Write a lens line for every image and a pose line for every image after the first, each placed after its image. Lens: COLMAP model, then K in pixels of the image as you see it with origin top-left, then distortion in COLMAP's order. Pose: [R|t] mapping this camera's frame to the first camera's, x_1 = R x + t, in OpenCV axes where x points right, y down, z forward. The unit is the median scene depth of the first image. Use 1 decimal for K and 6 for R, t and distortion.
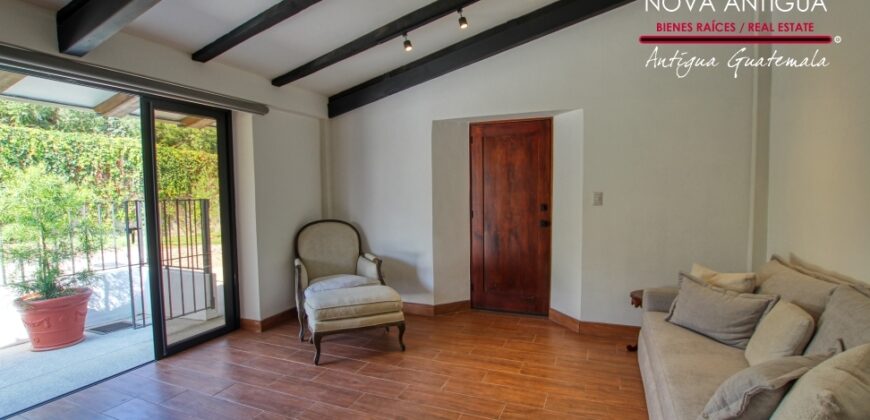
lens RADIAL K [[403.7, 0, 445.3], [0, 403.7, 211.2], [0, 0, 1]] dist [-0.024064, 0.000445]
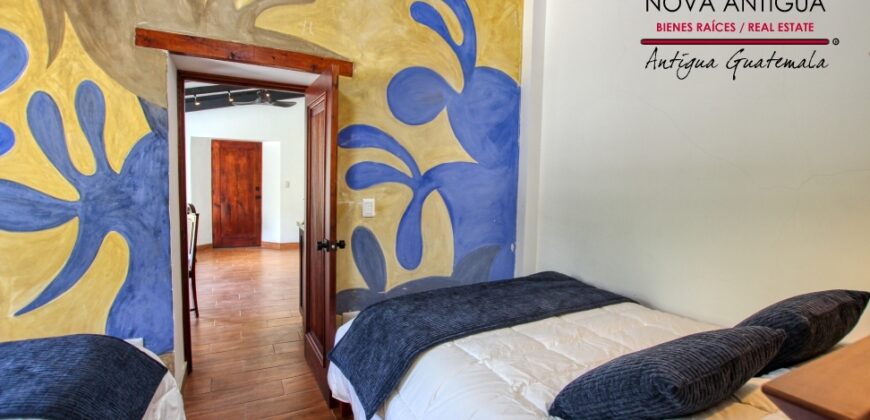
lens RADIAL K [[403.7, 0, 445.3], [0, 403.7, 211.2], [0, 0, 1]] dist [-0.024064, 0.000445]
pose [[0.781964, -0.016055, 0.623117, -0.231646], [0.001642, 0.999718, 0.023697, 0.050480], [-0.623322, -0.017507, 0.781769, -0.982426]]
